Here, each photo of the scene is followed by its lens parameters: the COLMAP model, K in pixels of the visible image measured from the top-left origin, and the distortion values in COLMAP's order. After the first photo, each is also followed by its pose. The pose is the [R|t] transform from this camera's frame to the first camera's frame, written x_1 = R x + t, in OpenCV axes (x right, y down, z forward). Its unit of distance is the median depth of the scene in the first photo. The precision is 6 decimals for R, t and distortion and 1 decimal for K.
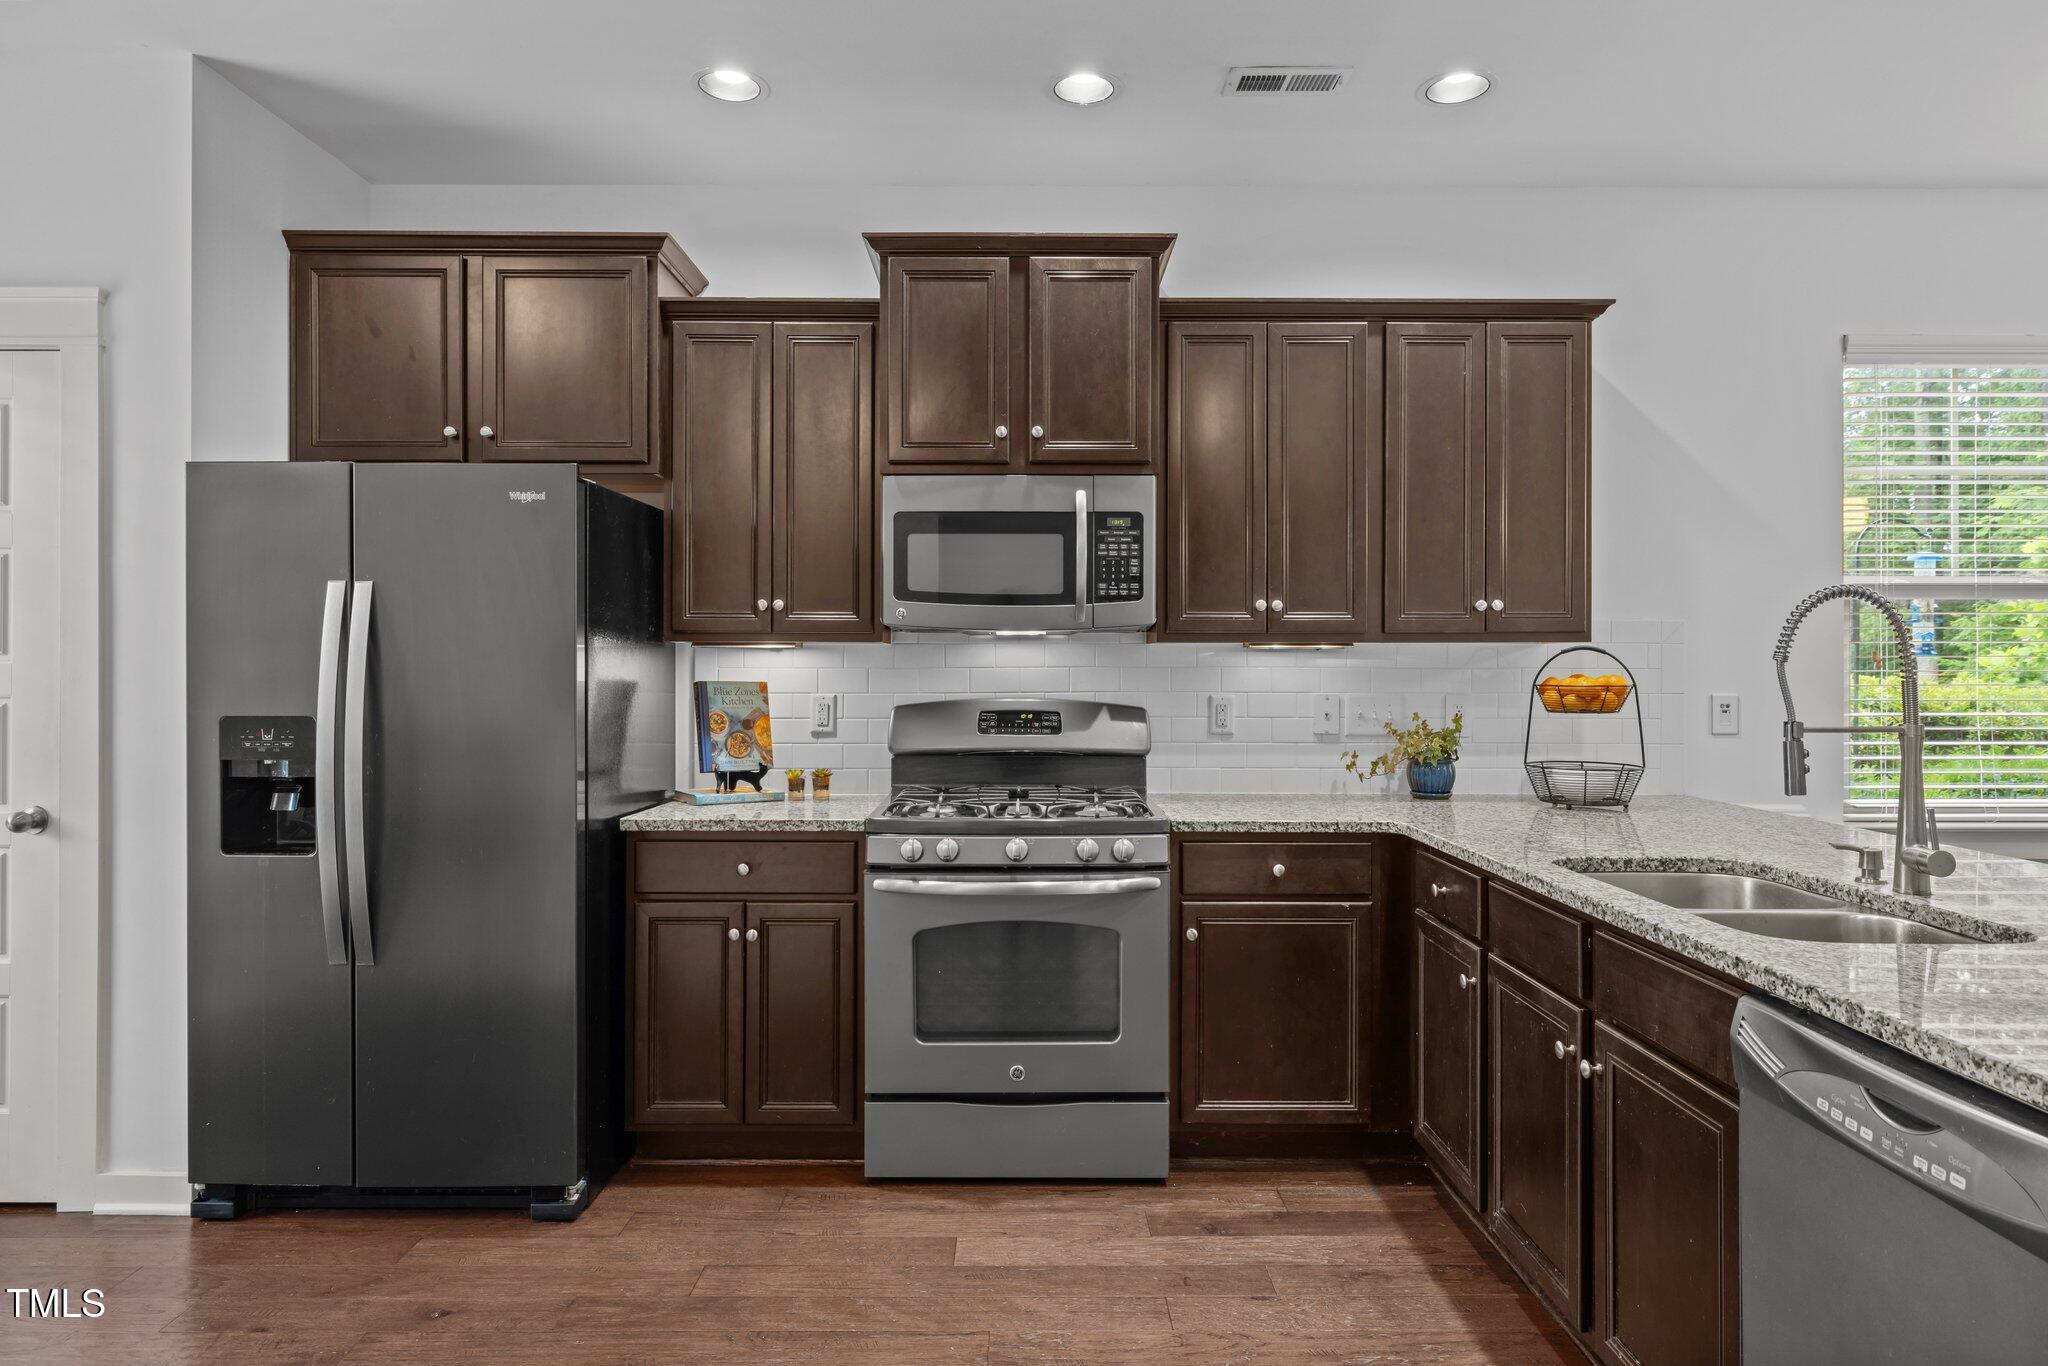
lens RADIAL K [[1181.1, 0, 1033.0], [0, 1181.1, 667.1], [0, 0, 1]] dist [0.009822, 0.000959]
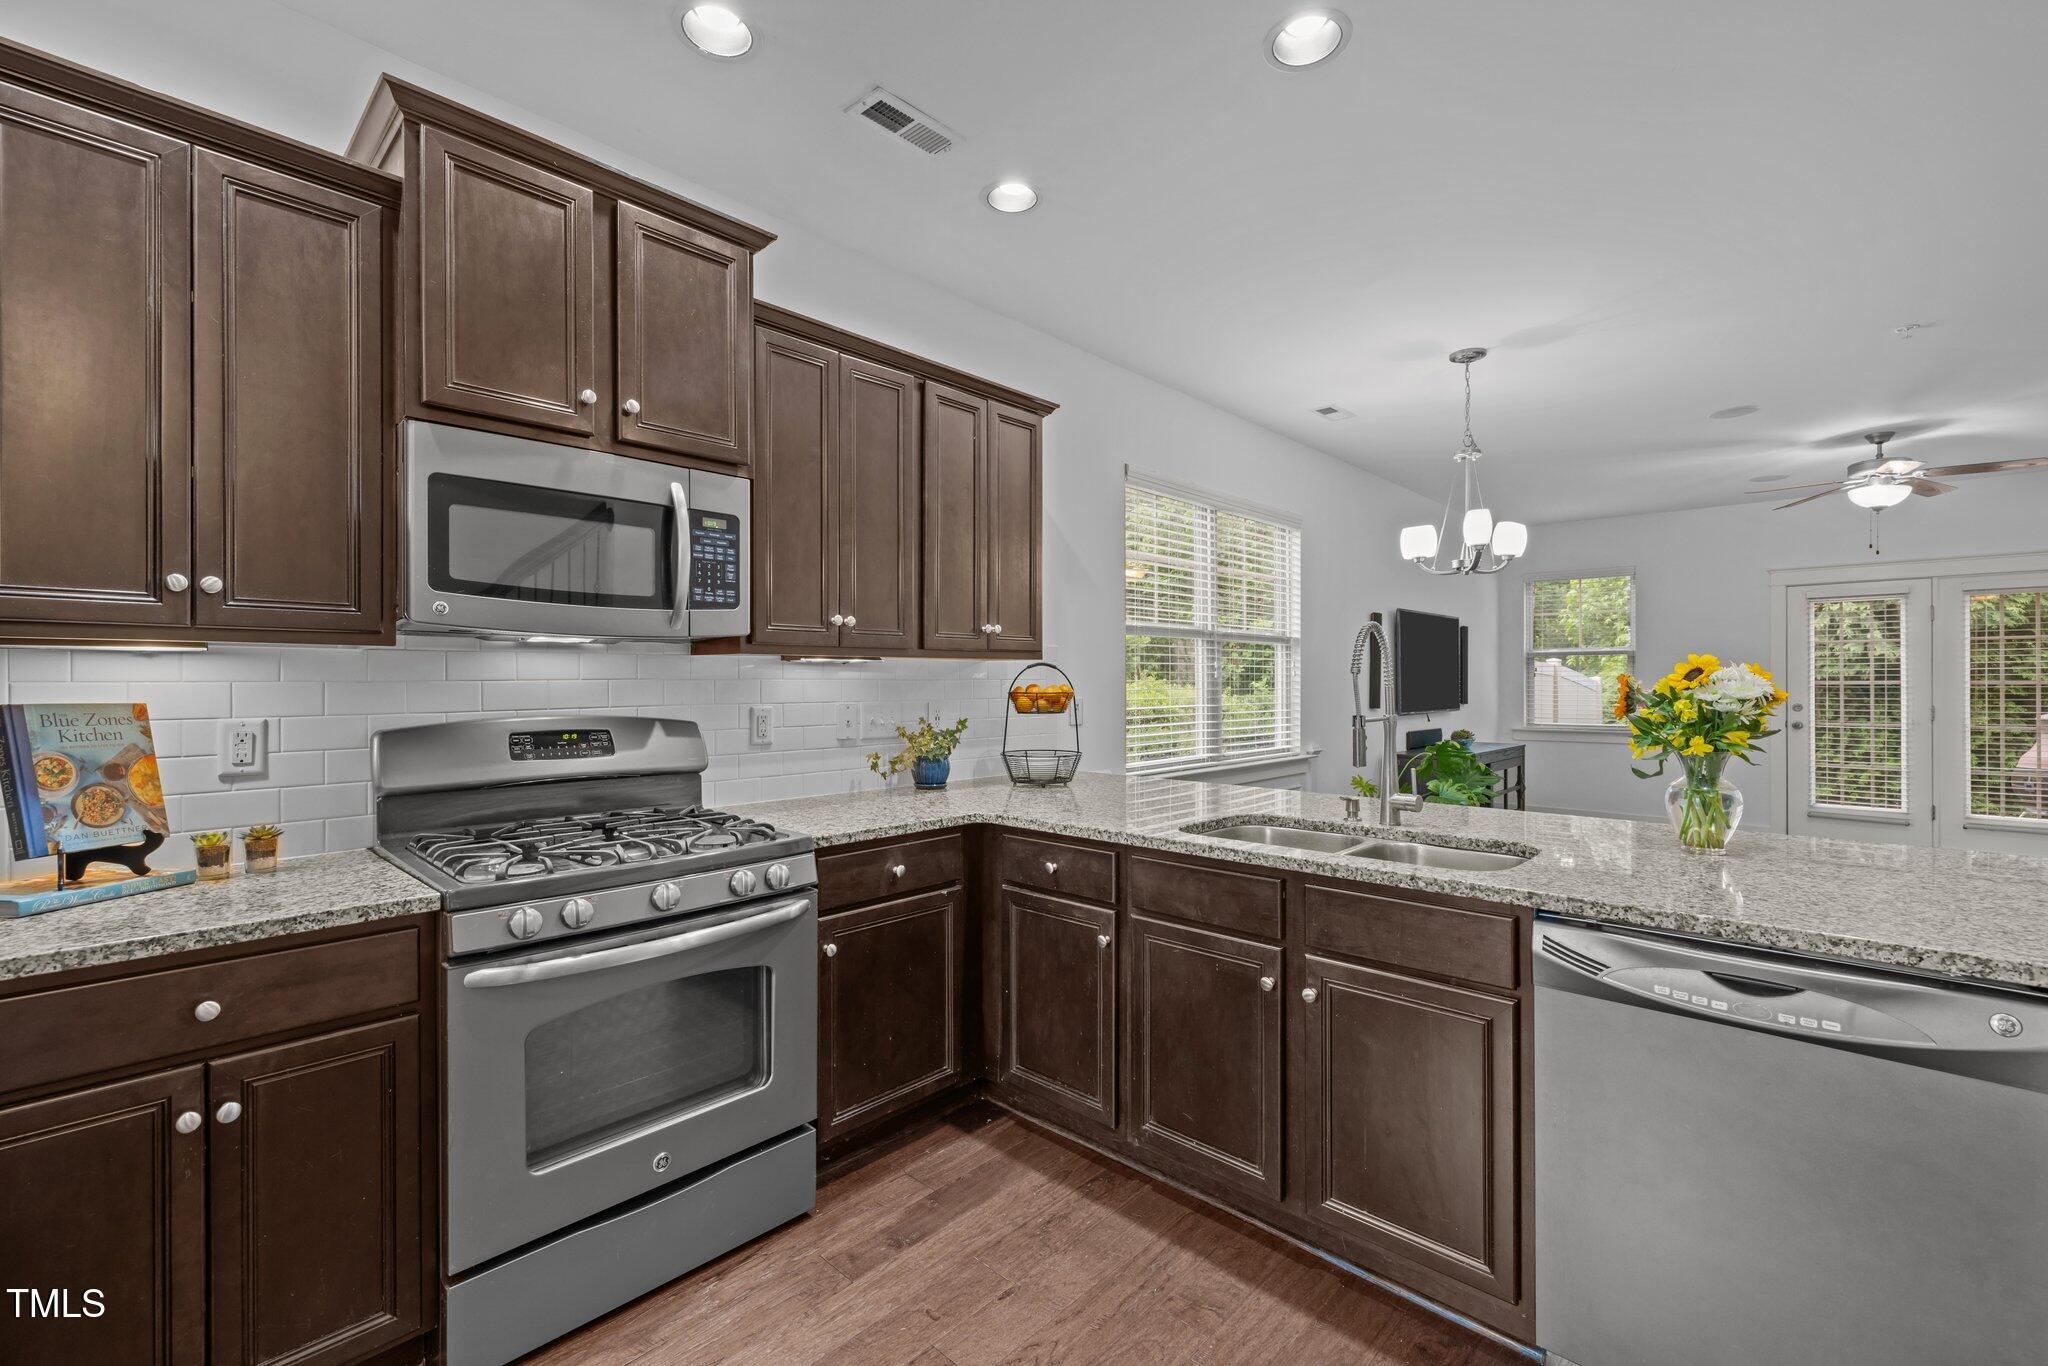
lens RADIAL K [[865.8, 0, 1014.9], [0, 865.8, 682.9], [0, 0, 1]] dist [0.004989, -0.000011]
pose [[0.697763, -0.004737, 0.716313, -0.252542], [0.002291, 0.999988, 0.004381, 0.000447], [-0.716325, -0.001415, 0.697765, 0.354067]]
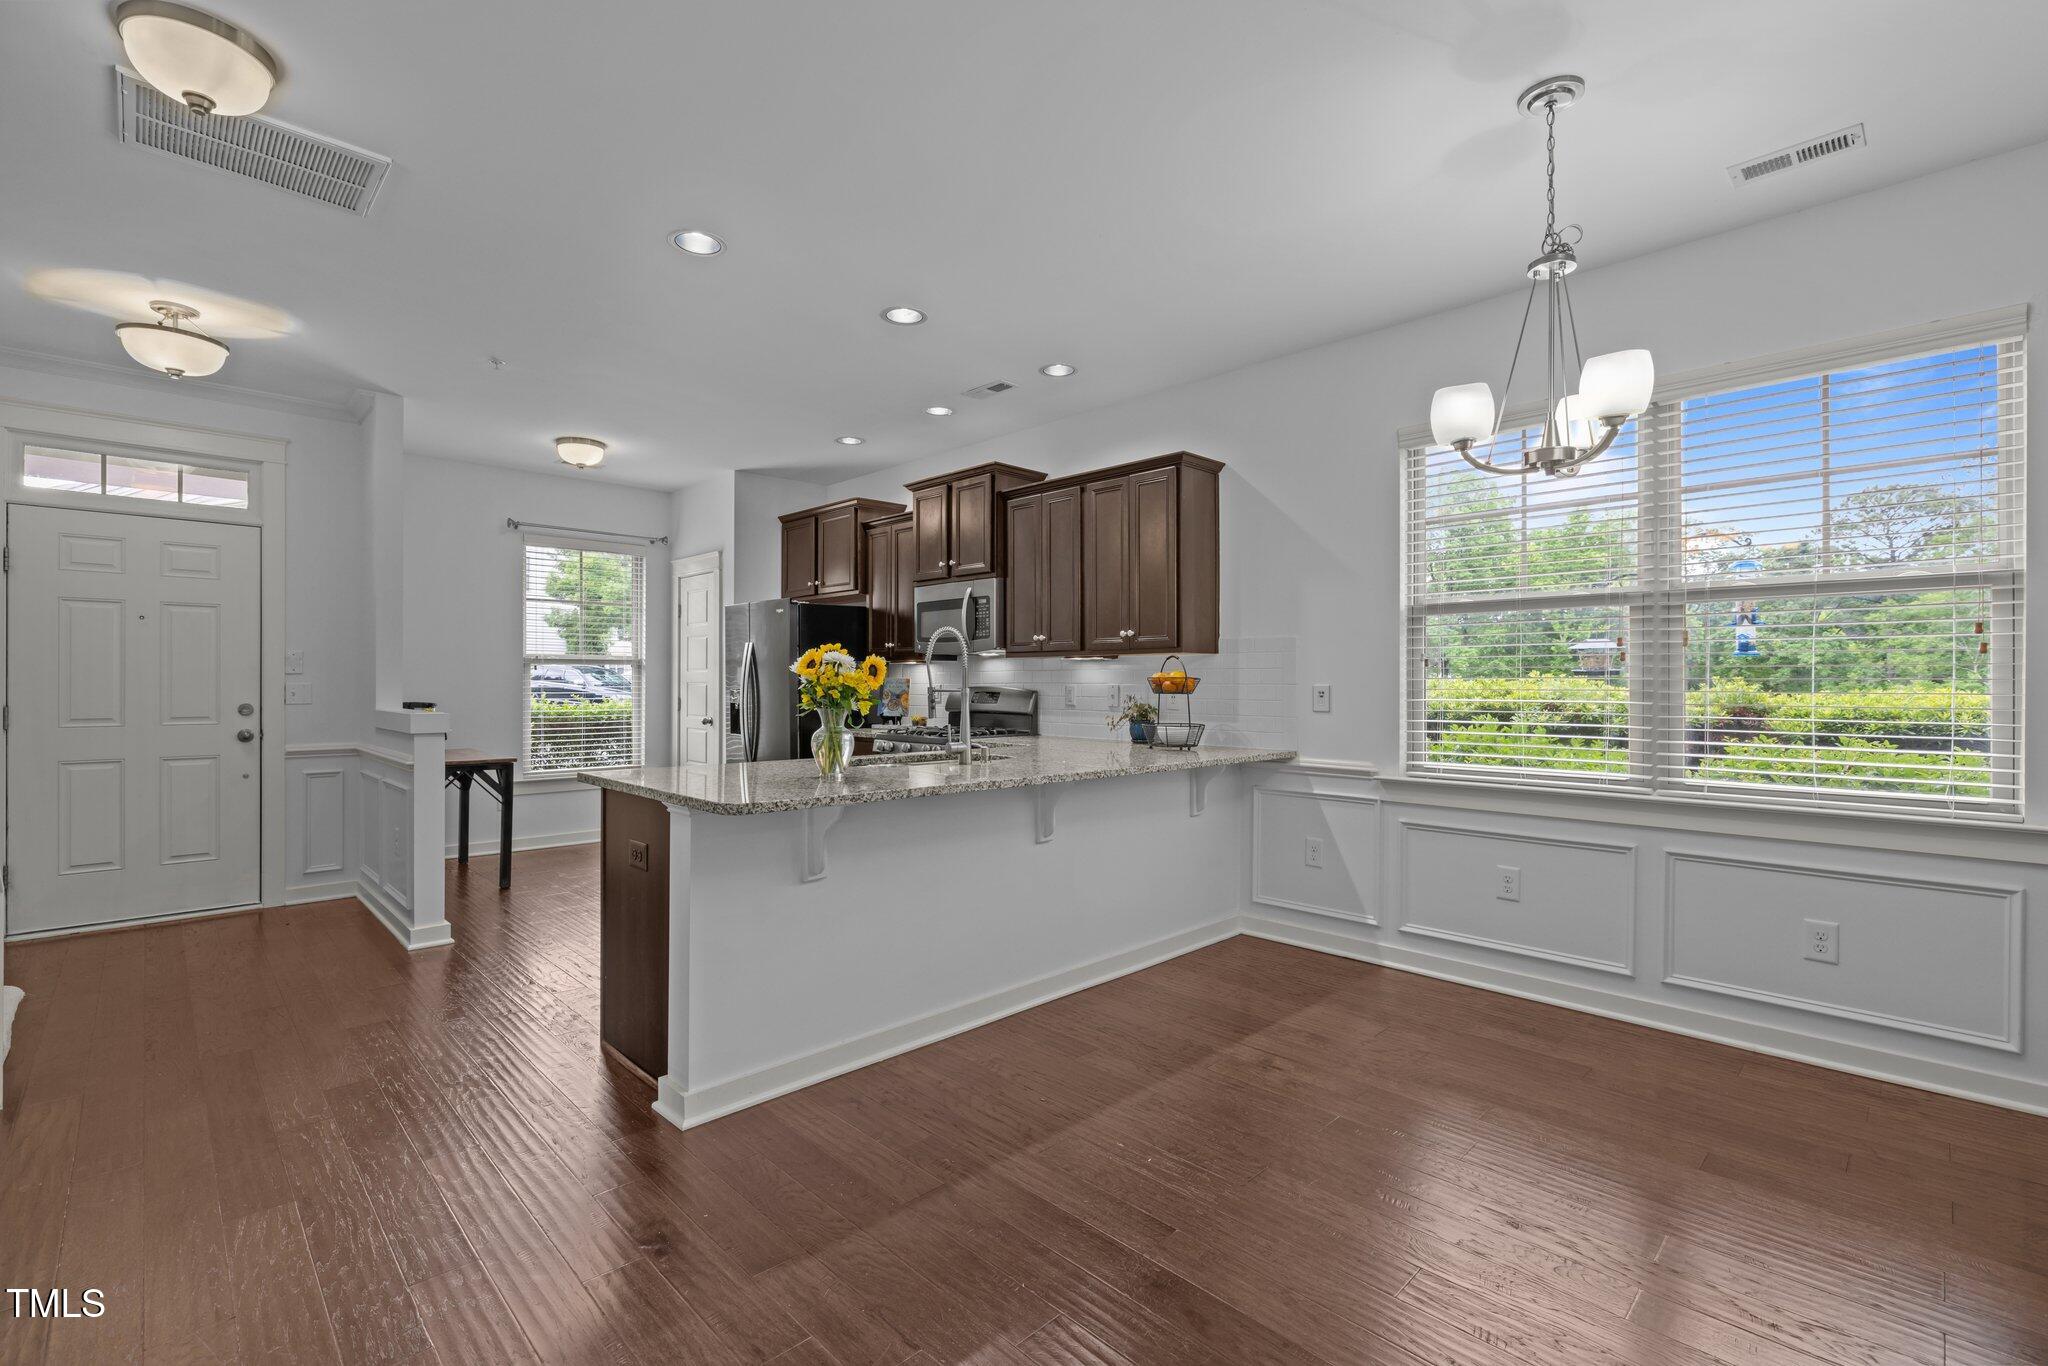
lens RADIAL K [[918.6, 0, 1019.6], [0, 918.6, 686.8], [0, 0, 1]] dist [0.000366, 0.000011]
pose [[0.690153, 0.002013, -0.723661, 1.300207], [-0.002873, 0.999996, 0.000042, 0.030075], [0.723658, 0.002050, 0.690156, -0.079273]]
